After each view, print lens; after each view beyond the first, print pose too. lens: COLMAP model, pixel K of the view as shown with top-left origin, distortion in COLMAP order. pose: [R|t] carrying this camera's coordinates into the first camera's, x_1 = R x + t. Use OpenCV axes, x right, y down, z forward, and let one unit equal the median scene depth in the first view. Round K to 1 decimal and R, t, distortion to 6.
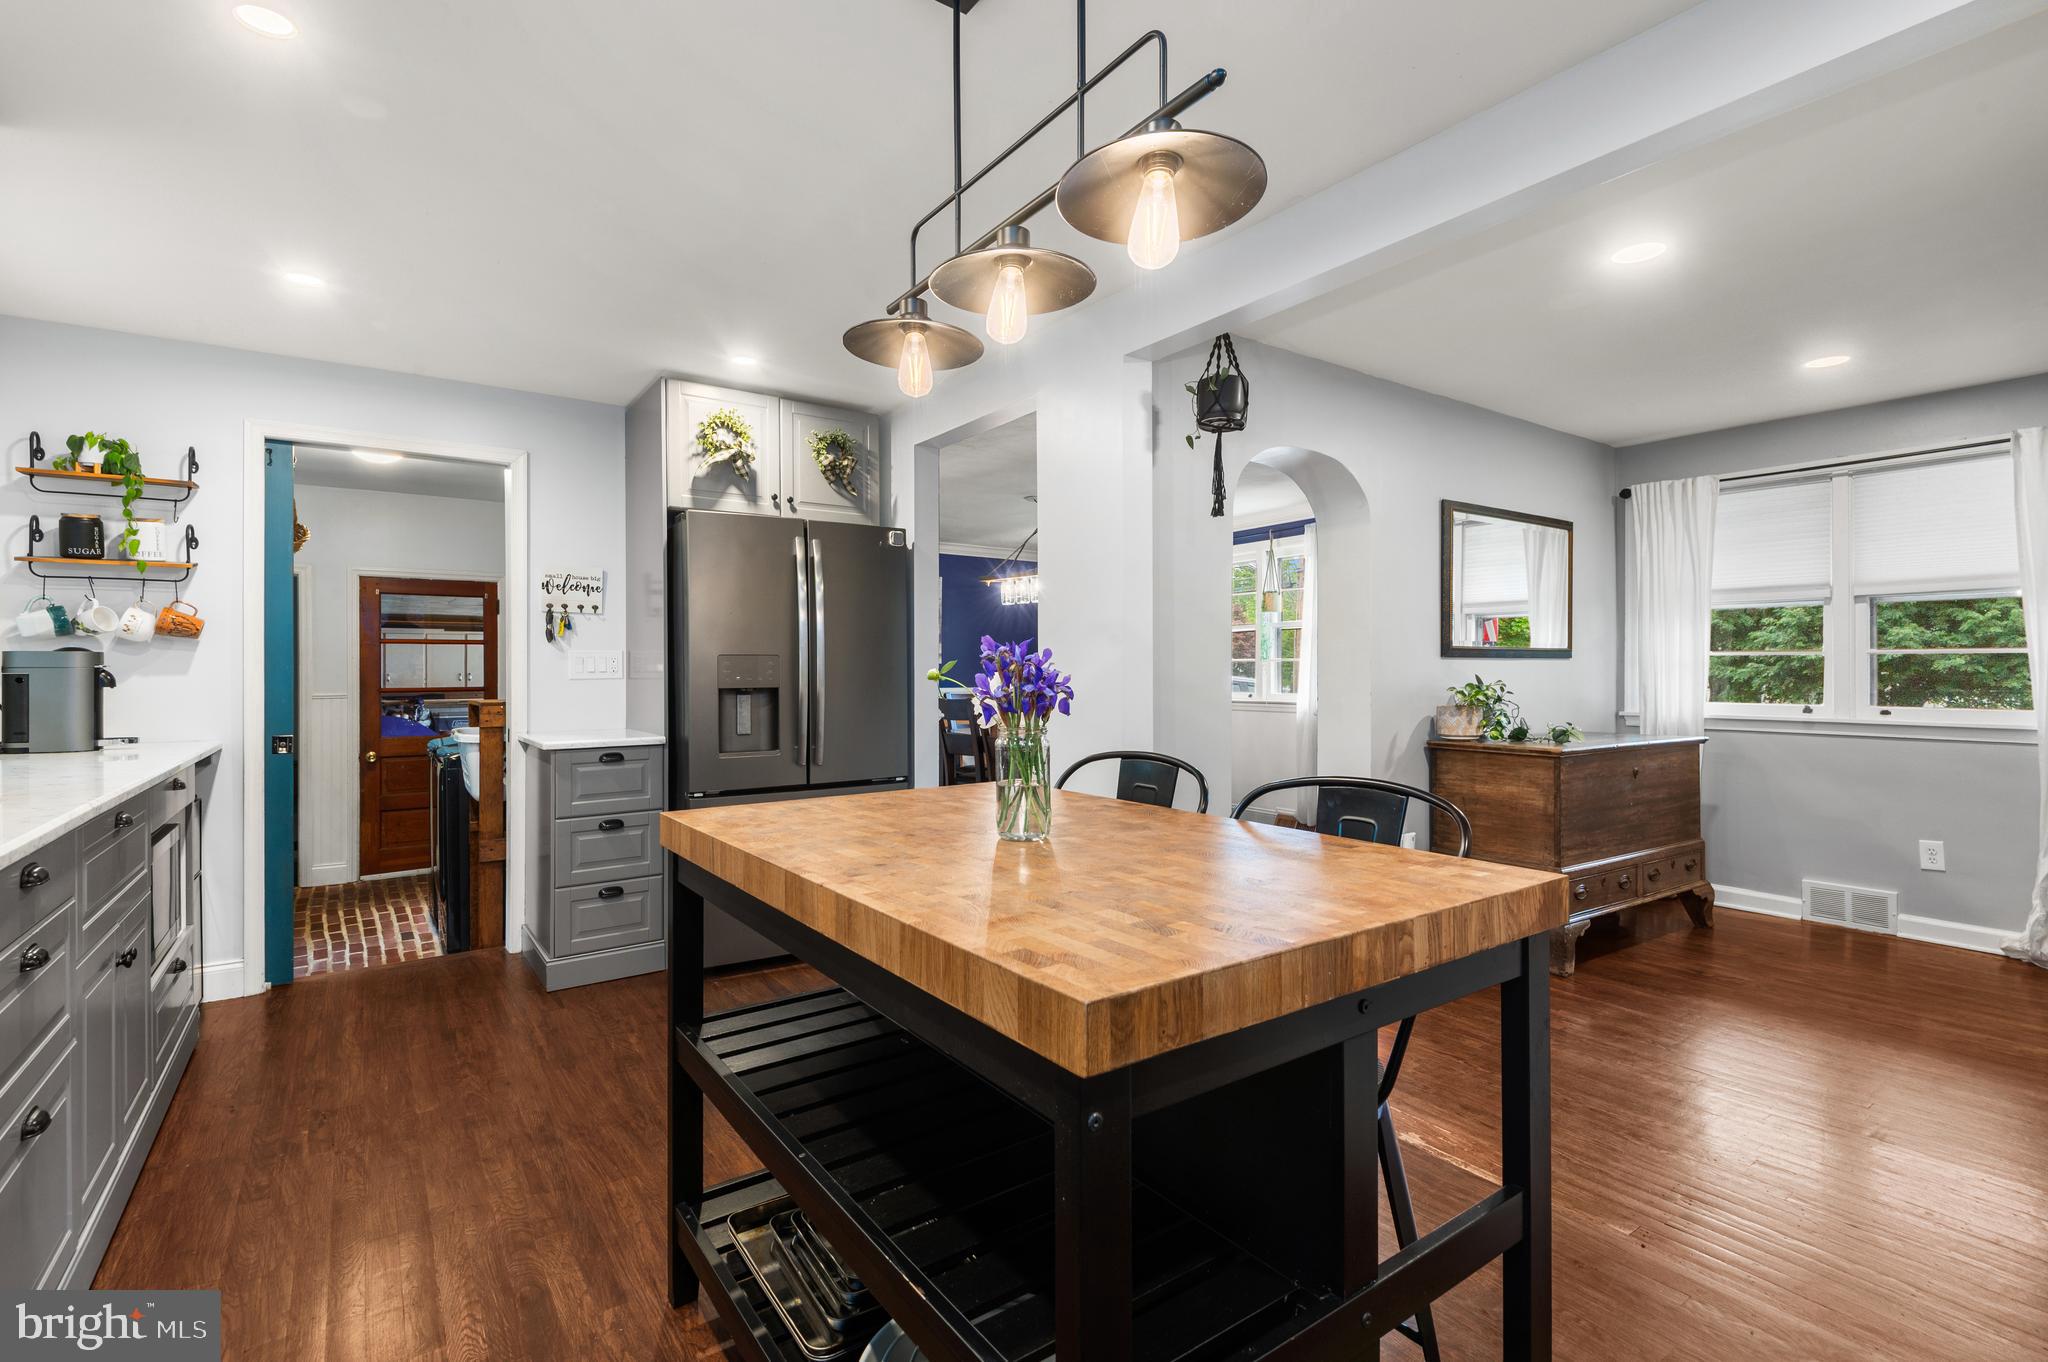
lens RADIAL K [[942.5, 0, 1018.7], [0, 942.5, 674.5], [0, 0, 1]] dist [0.015135, -0.008689]
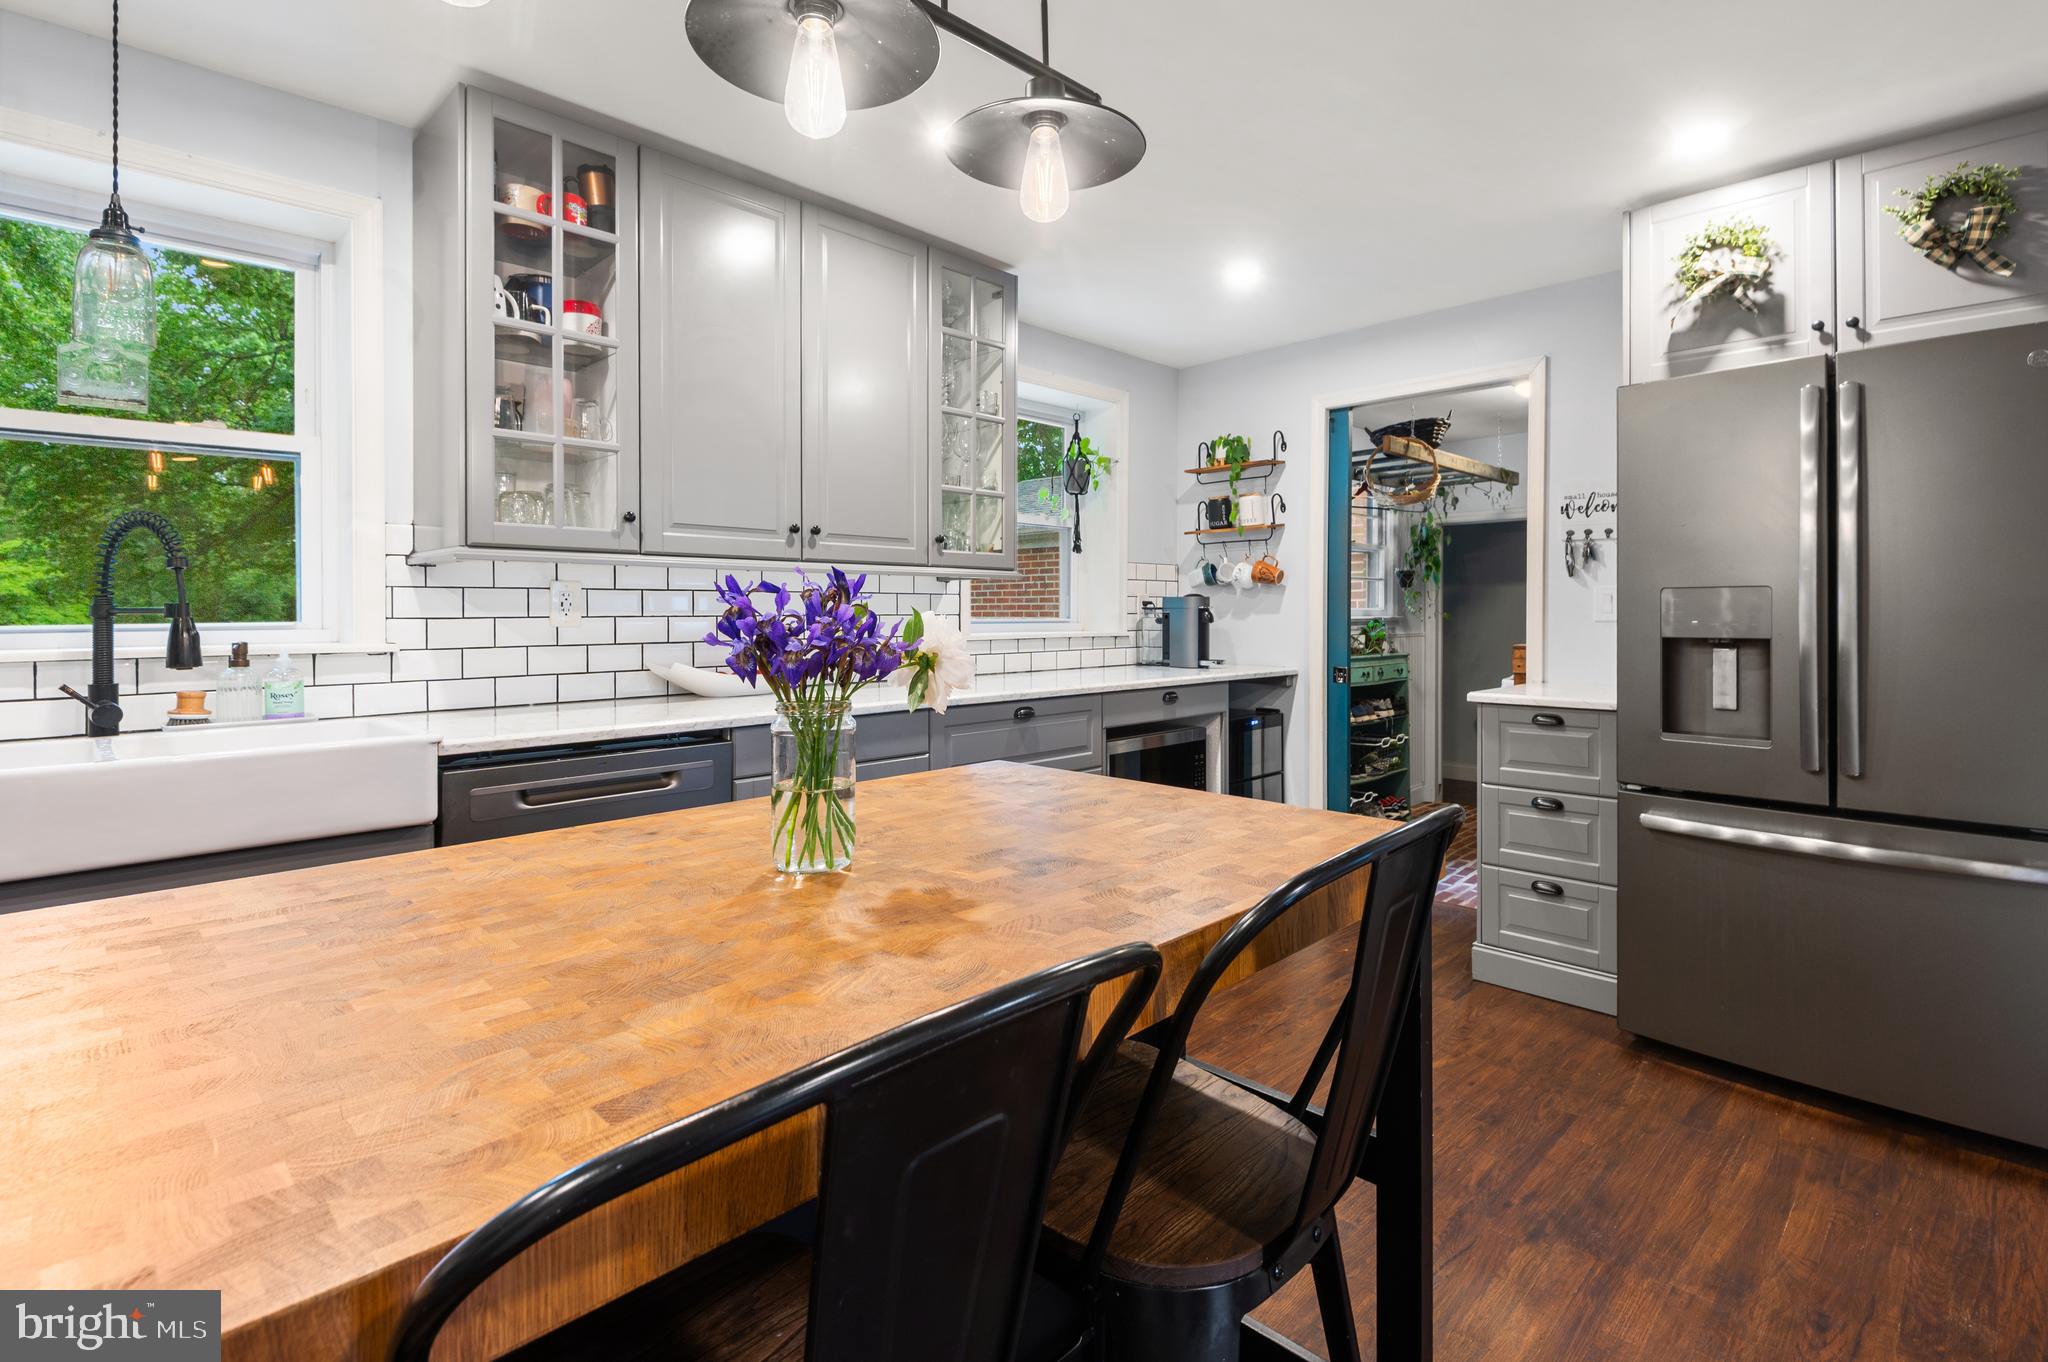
lens RADIAL K [[942.5, 0, 1013.0], [0, 942.5, 621.4], [0, 0, 1]] dist [0.015135, -0.008689]
pose [[0.168441, 0.013793, -0.985615, 0.268872], [-0.004495, 0.999902, 0.013224, -0.003753], [0.985702, 0.002203, 0.168486, 0.402547]]
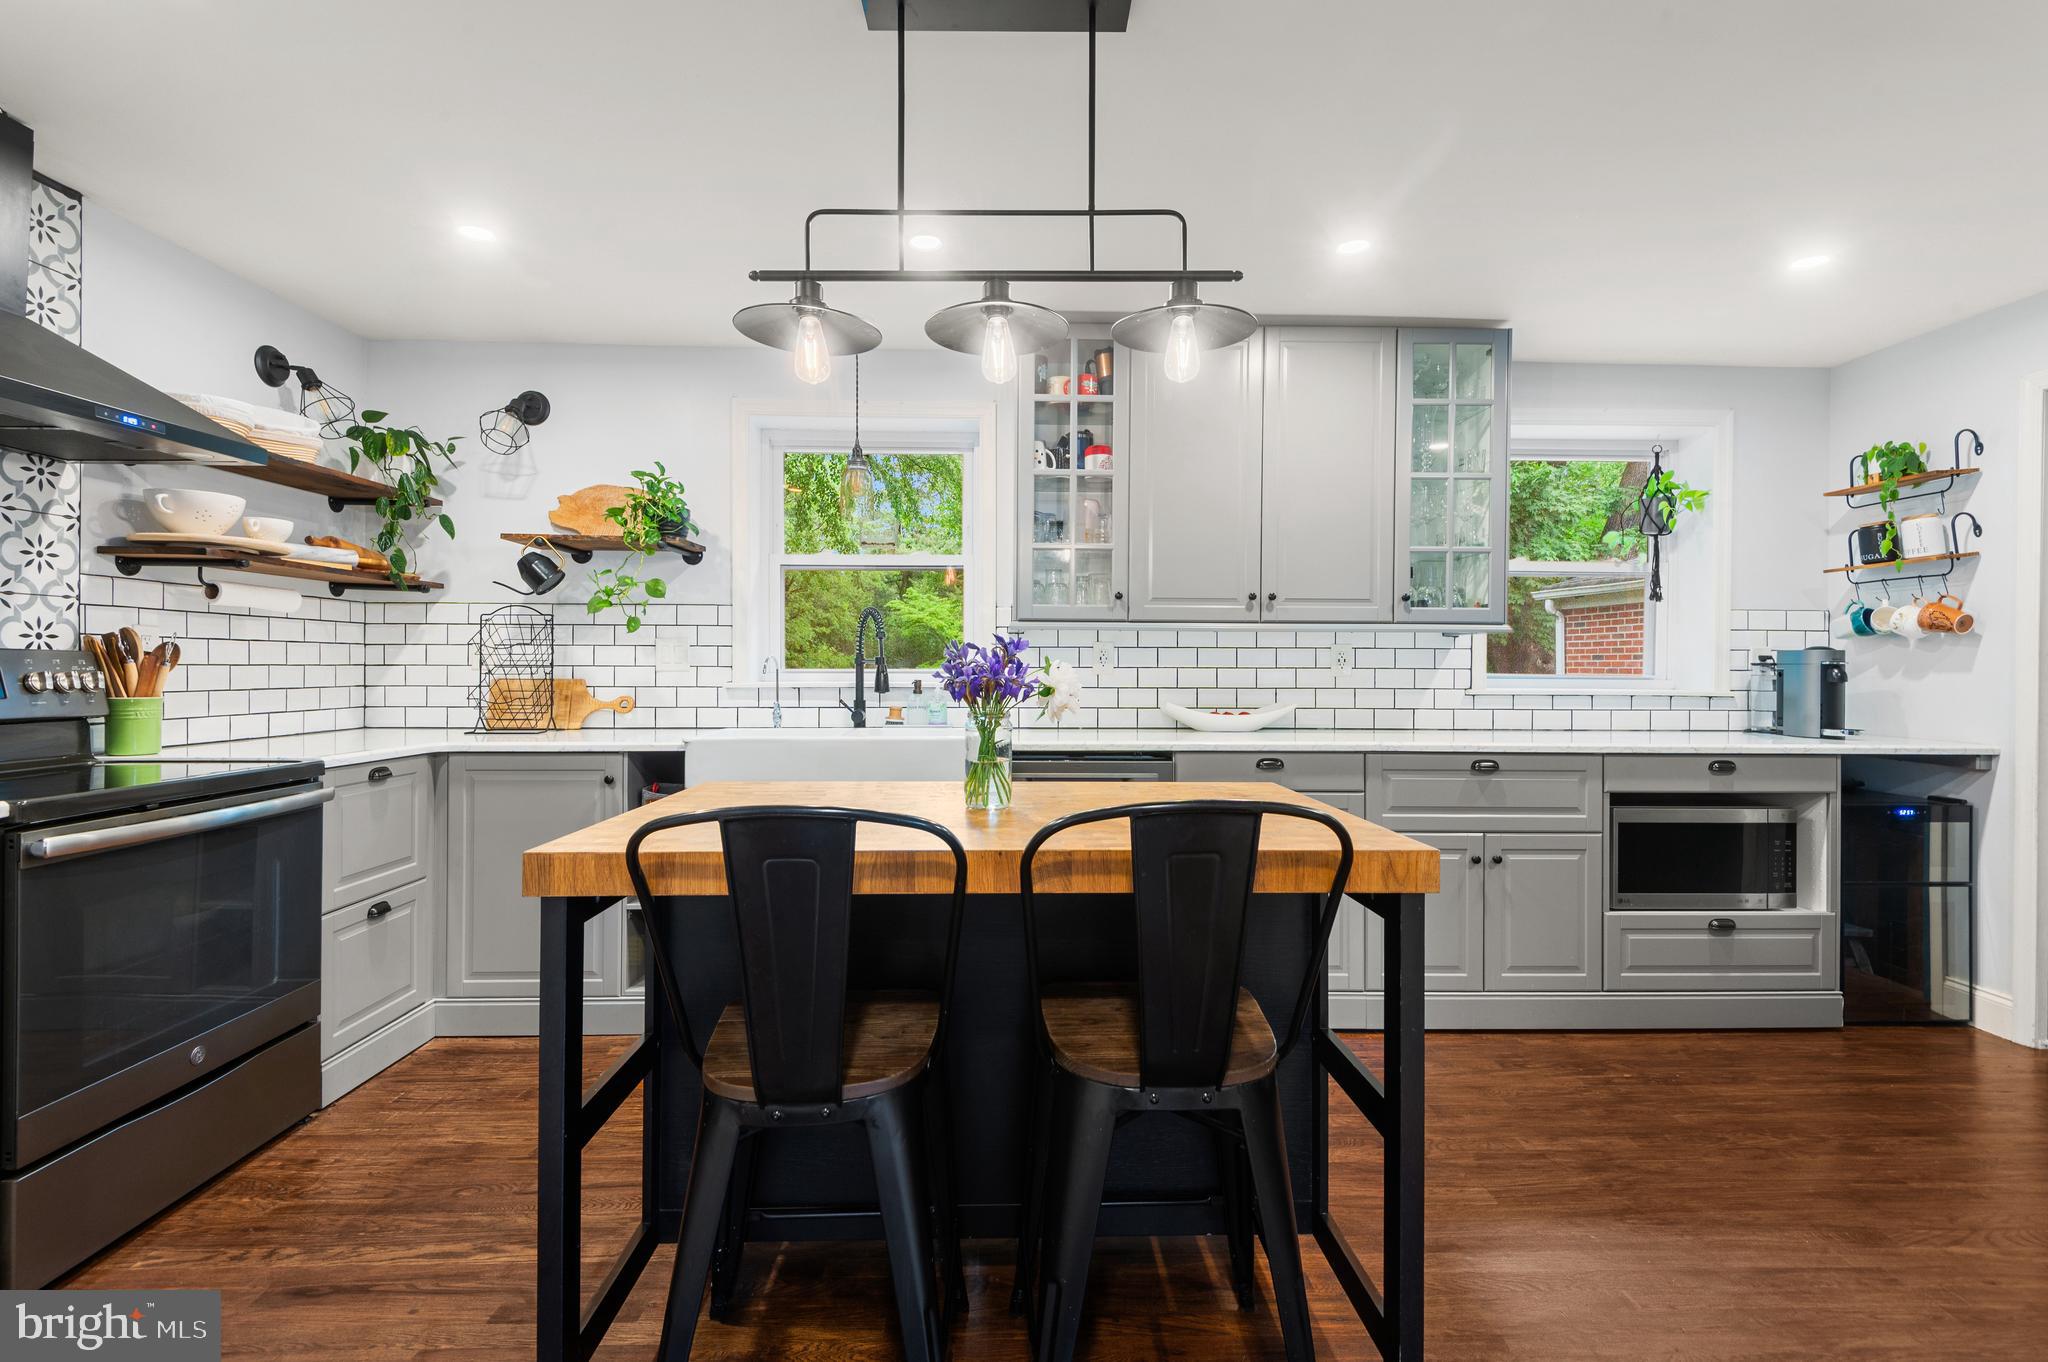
lens RADIAL K [[942.5, 0, 1026.9], [0, 942.5, 664.2], [0, 0, 1]] dist [0.015135, -0.008689]
pose [[-0.550457, 0.000096, -0.834863, 0.382197], [-0.008302, 0.999950, 0.005589, -0.004233], [0.834822, 0.010007, -0.550429, 0.669609]]
